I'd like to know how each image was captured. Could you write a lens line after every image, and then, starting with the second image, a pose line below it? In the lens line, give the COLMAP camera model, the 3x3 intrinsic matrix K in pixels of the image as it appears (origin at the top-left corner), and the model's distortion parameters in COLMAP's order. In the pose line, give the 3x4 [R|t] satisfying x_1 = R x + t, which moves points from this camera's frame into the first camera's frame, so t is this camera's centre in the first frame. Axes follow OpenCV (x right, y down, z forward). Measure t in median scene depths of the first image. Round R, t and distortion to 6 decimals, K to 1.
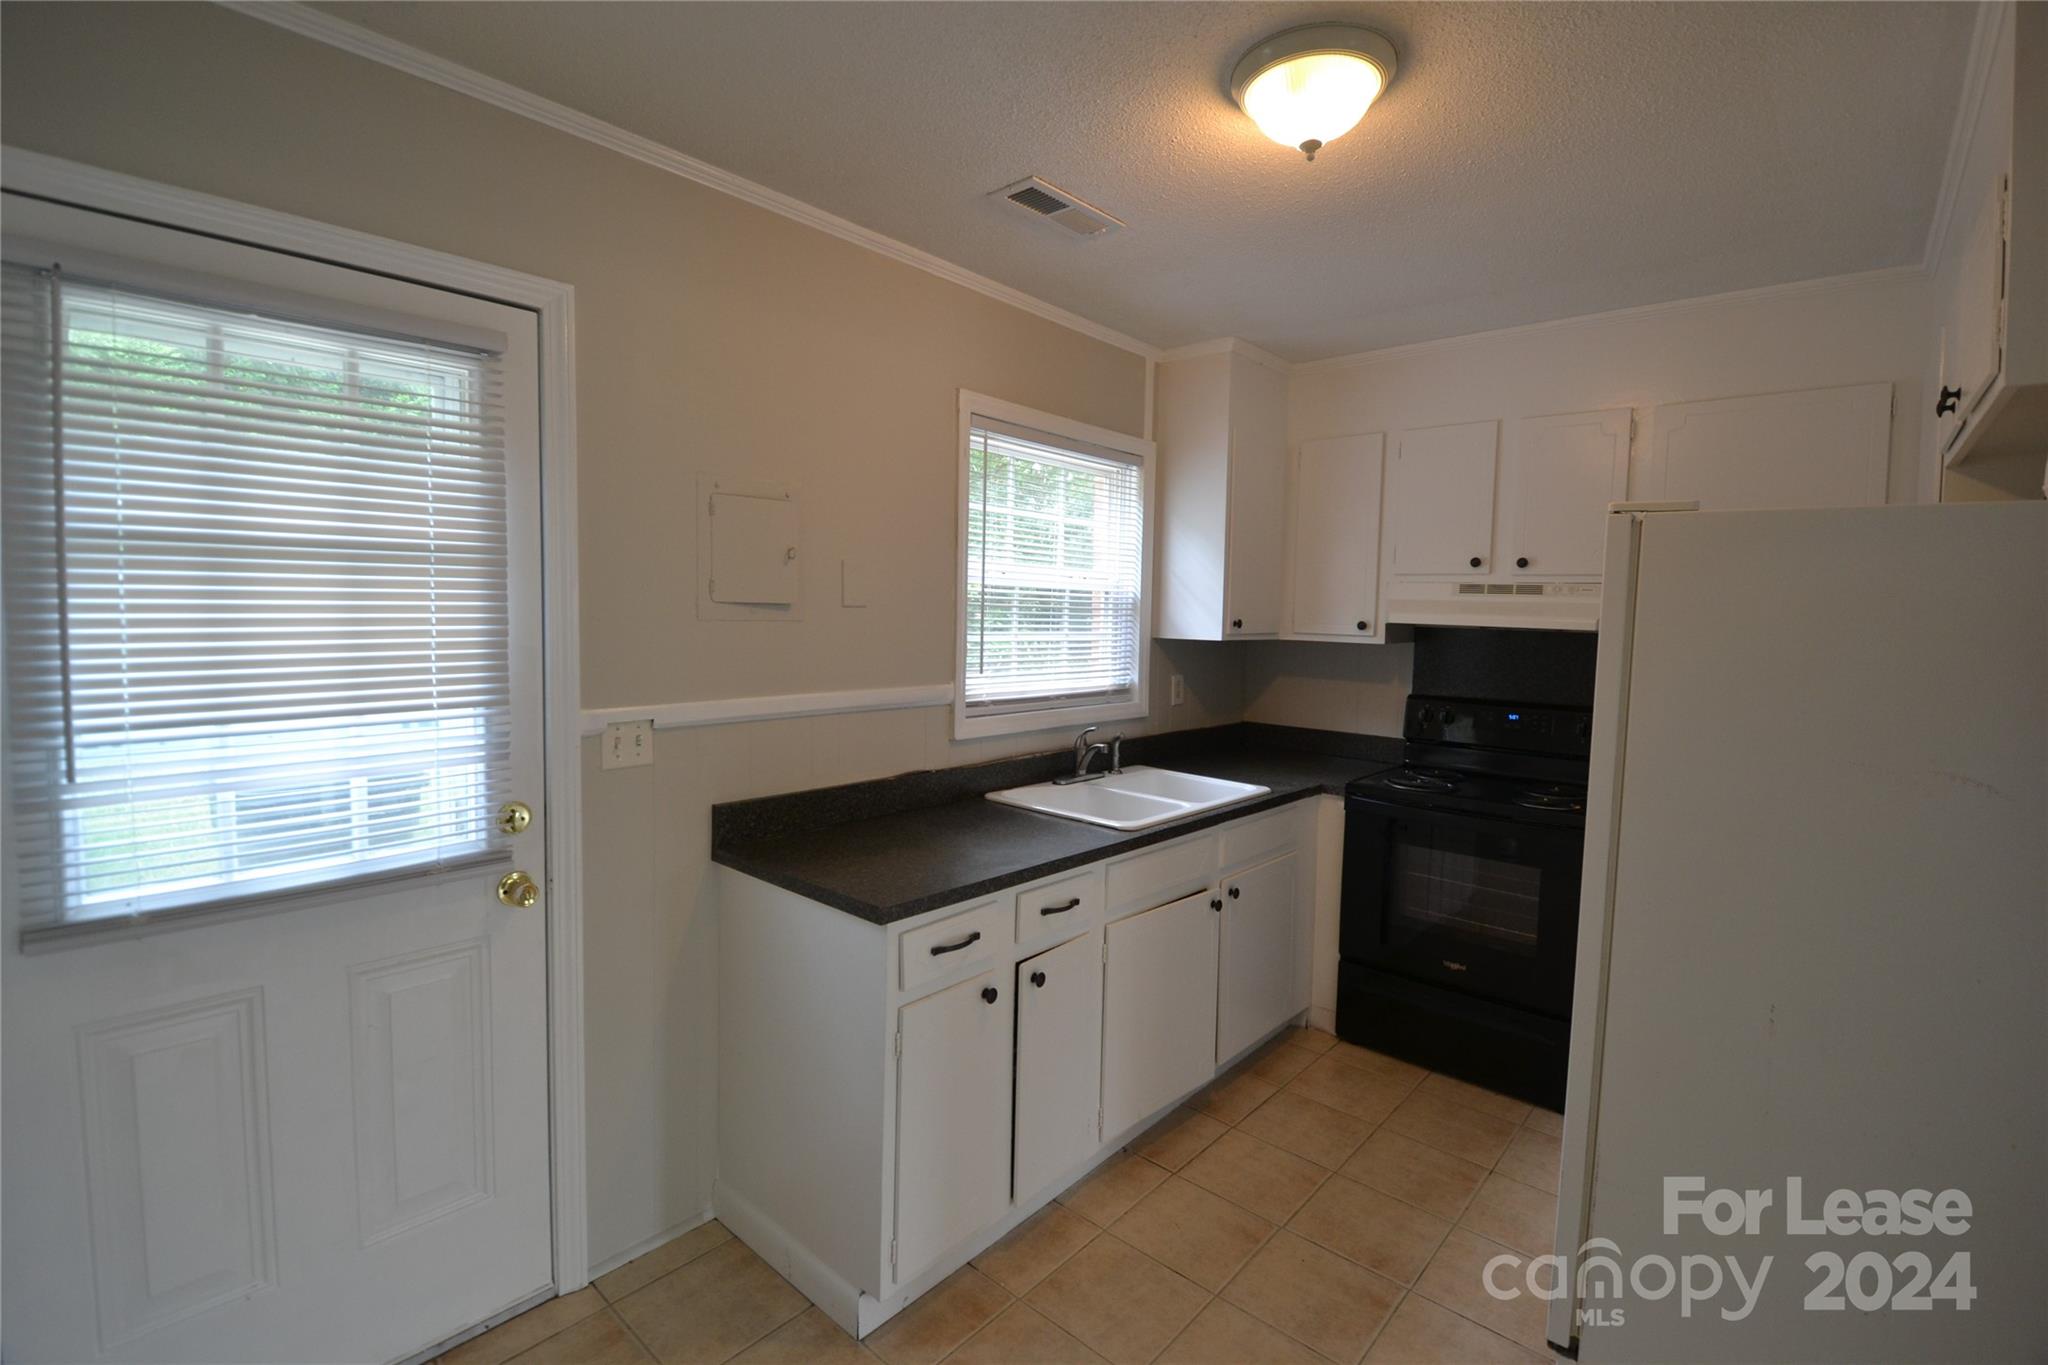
lens RADIAL K [[917.1, 0, 1027.6], [0, 917.1, 664.4], [0, 0, 1]] dist [0.021184, -0.025584]
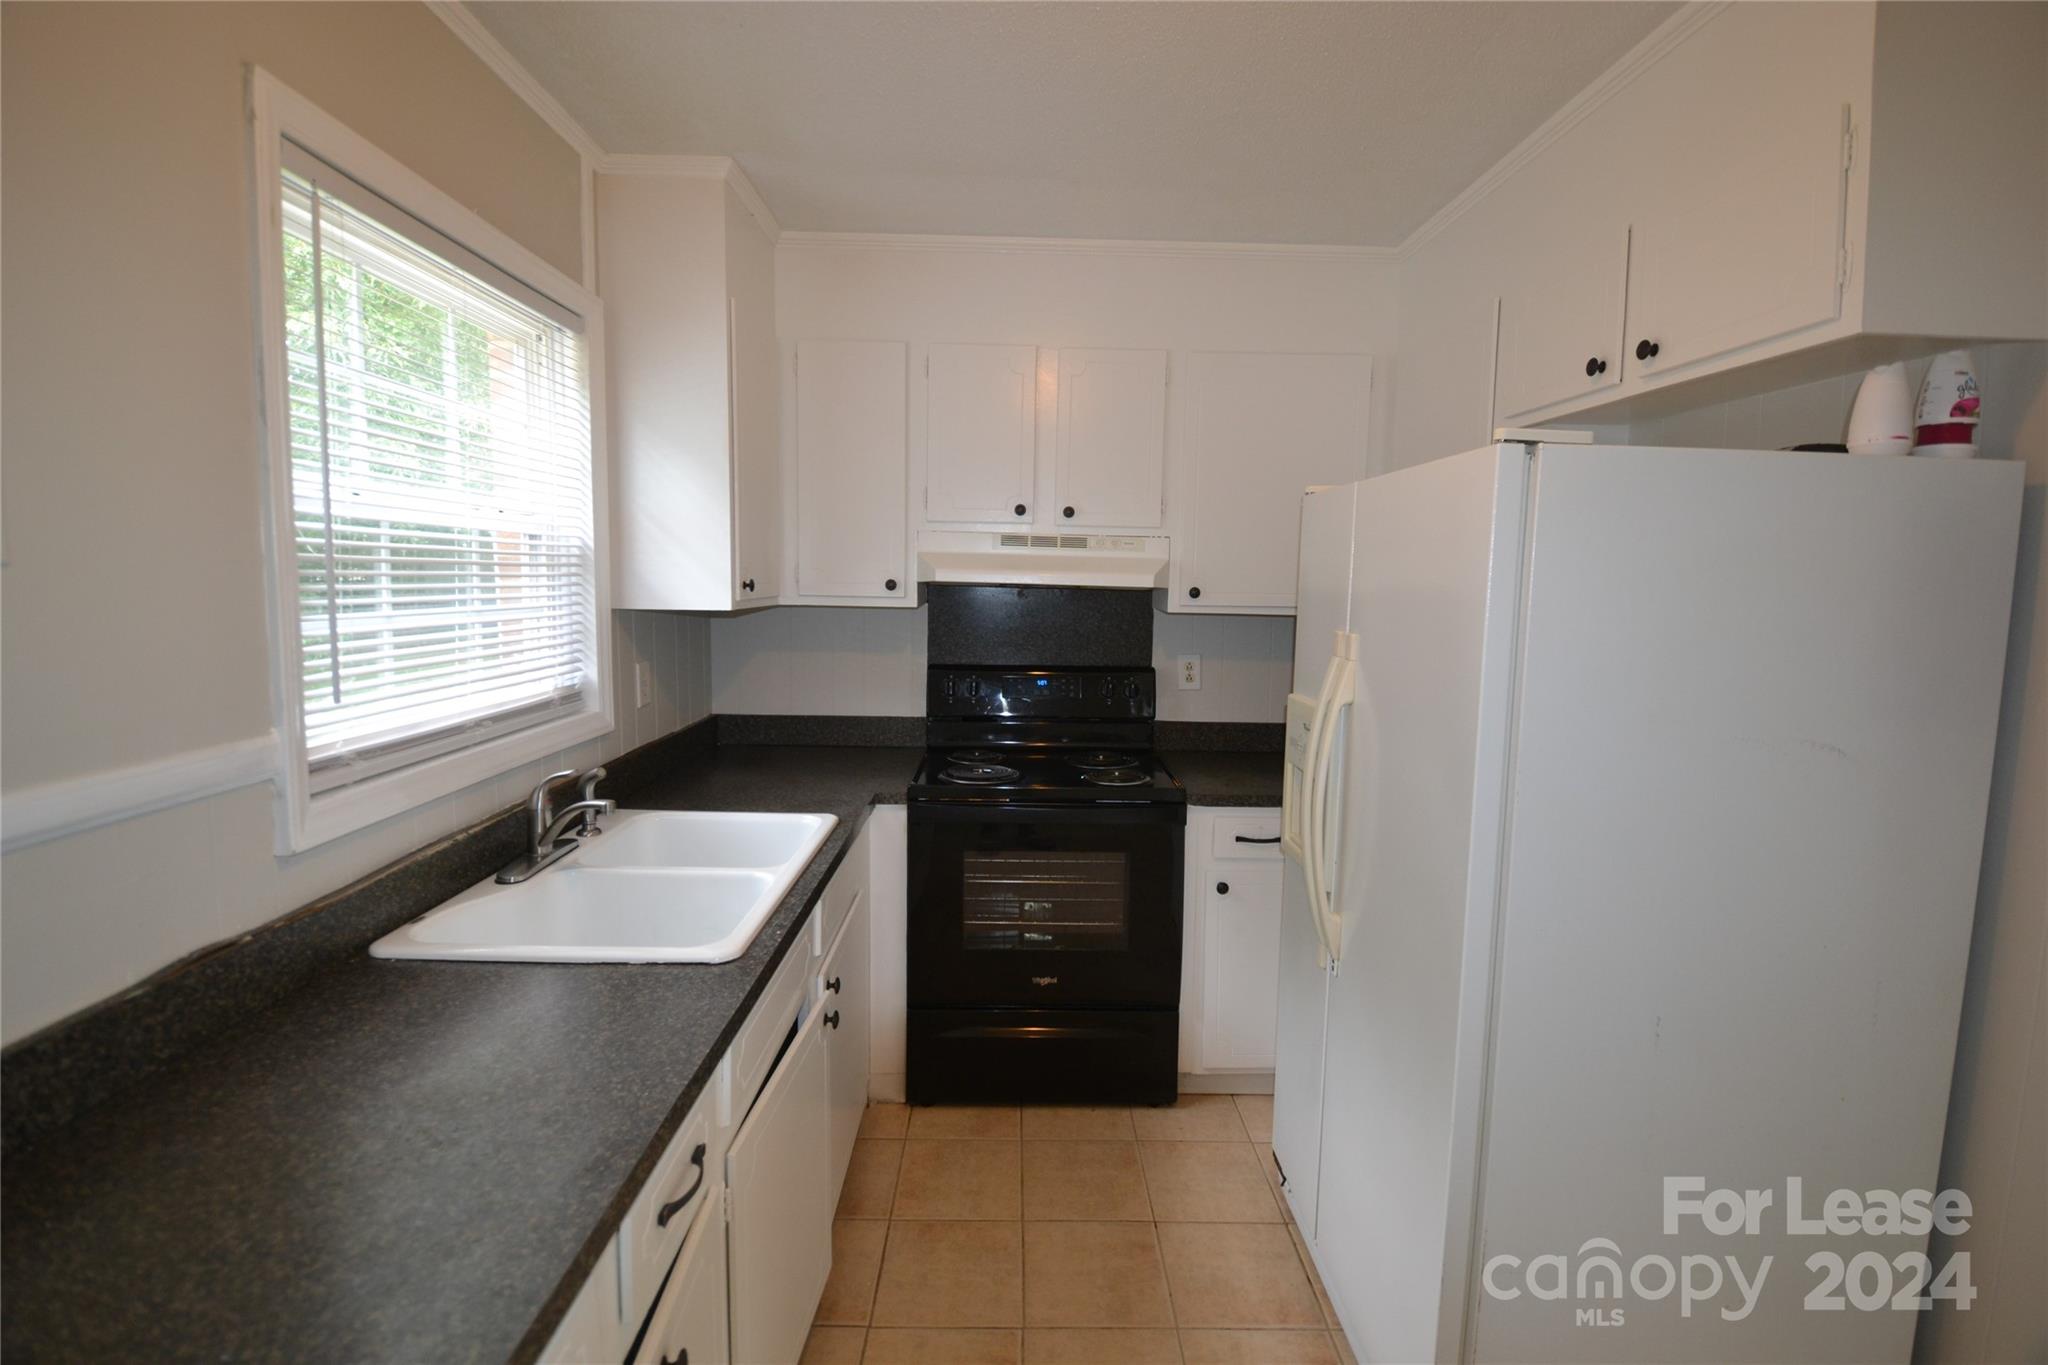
lens RADIAL K [[916.5, 0, 1027.9], [0, 916.5, 657.5], [0, 0, 1]] dist [0.021595, -0.025853]
pose [[0.729894, -0.072001, 0.679758, -0.106882], [0.041536, 0.997271, 0.061033, -0.025996], [-0.682297, -0.016313, 0.730893, 0.383233]]
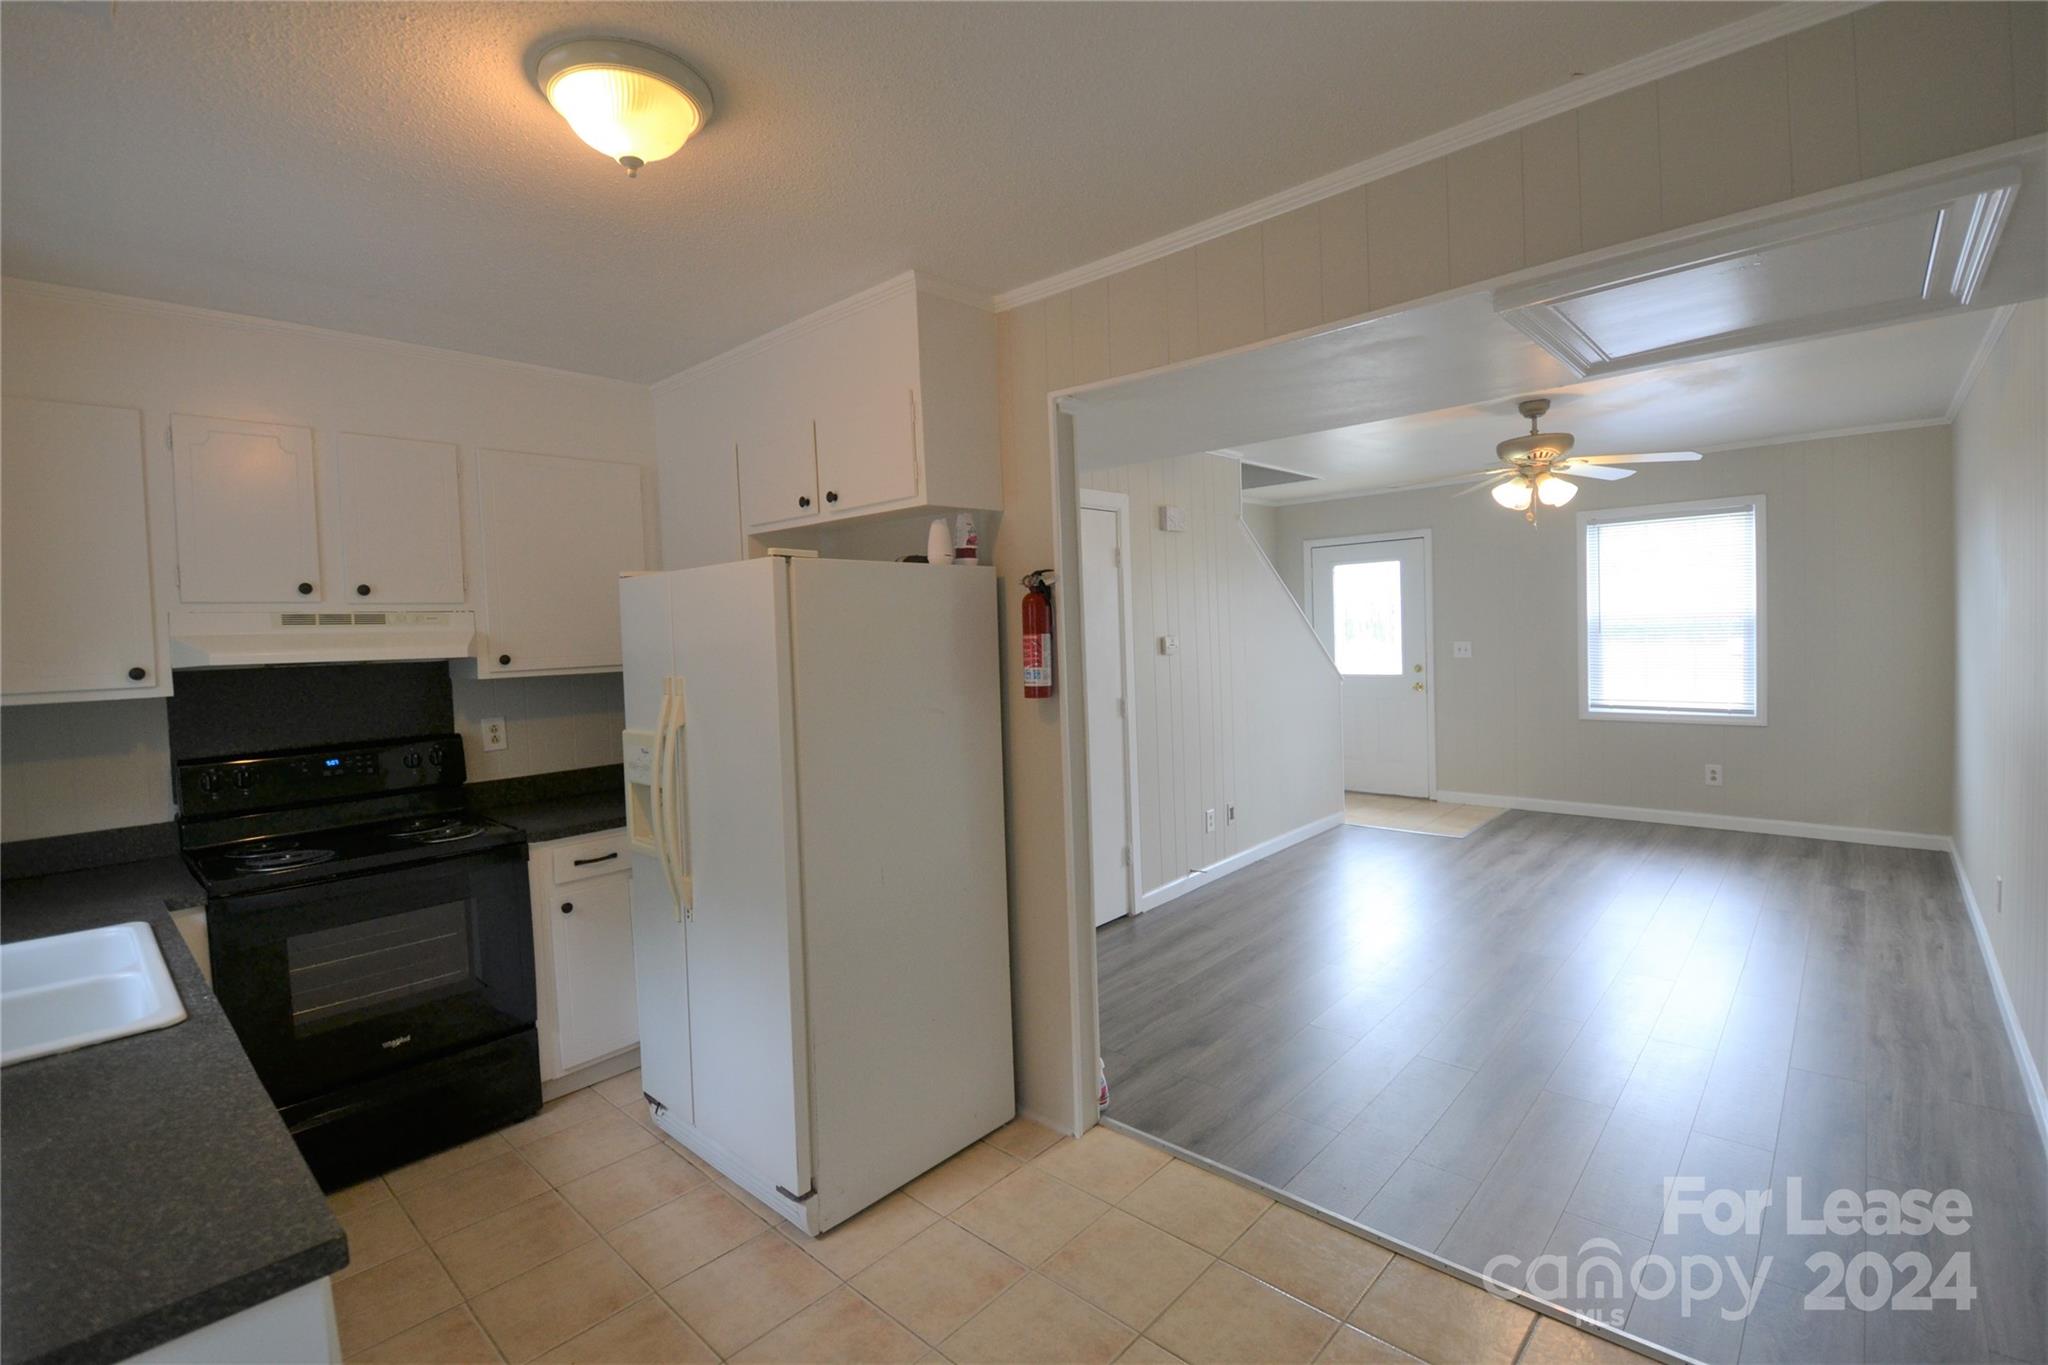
lens RADIAL K [[917.1, 0, 1027.6], [0, 917.1, 664.4], [0, 0, 1]] dist [0.021184, -0.025584]
pose [[0.006332, -0.062183, 0.998045, -0.387499], [0.097420, 0.993355, 0.061273, -0.028971], [-0.995223, 0.096841, 0.012347, 0.342701]]
